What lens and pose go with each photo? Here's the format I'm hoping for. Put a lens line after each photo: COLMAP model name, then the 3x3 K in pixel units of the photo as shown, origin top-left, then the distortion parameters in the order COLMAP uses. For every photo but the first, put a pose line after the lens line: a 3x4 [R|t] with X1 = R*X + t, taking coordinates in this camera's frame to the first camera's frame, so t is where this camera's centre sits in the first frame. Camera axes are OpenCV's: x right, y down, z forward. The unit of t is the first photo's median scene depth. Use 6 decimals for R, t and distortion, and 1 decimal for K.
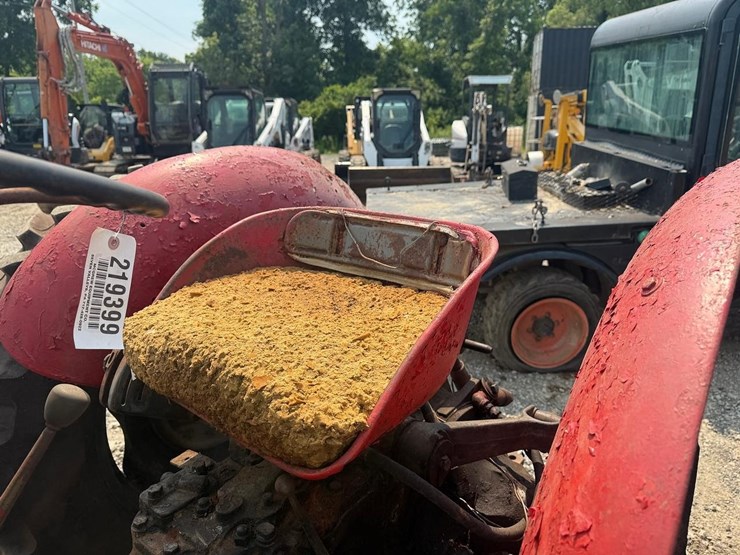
lens RADIAL K [[527.0, 0, 374.6], [0, 527.0, 275.3], [0, 0, 1]] dist [0.036660, -0.051539]
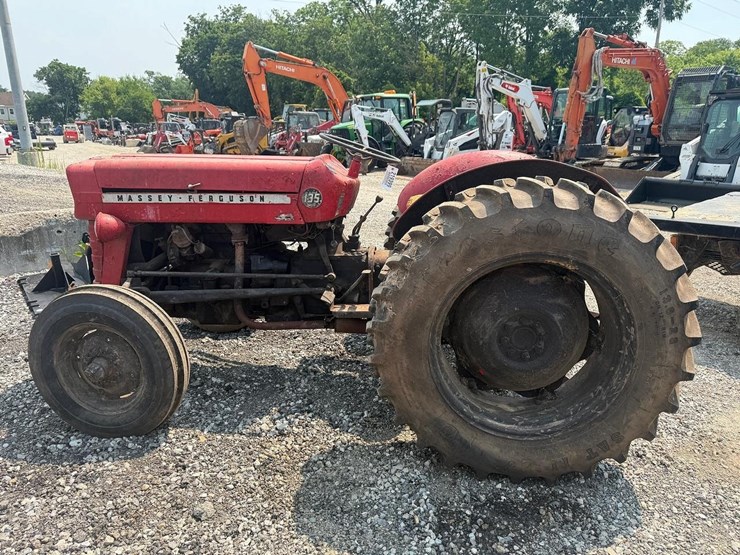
lens RADIAL K [[527.0, 0, 370.6], [0, 527.0, 282.6], [0, 0, 1]] dist [0.036660, -0.051539]
pose [[0.563739, 0.244739, -0.788860, 0.171291], [-0.230720, 0.963733, 0.134114, 0.016897], [0.793074, 0.106401, 0.599761, -0.092380]]
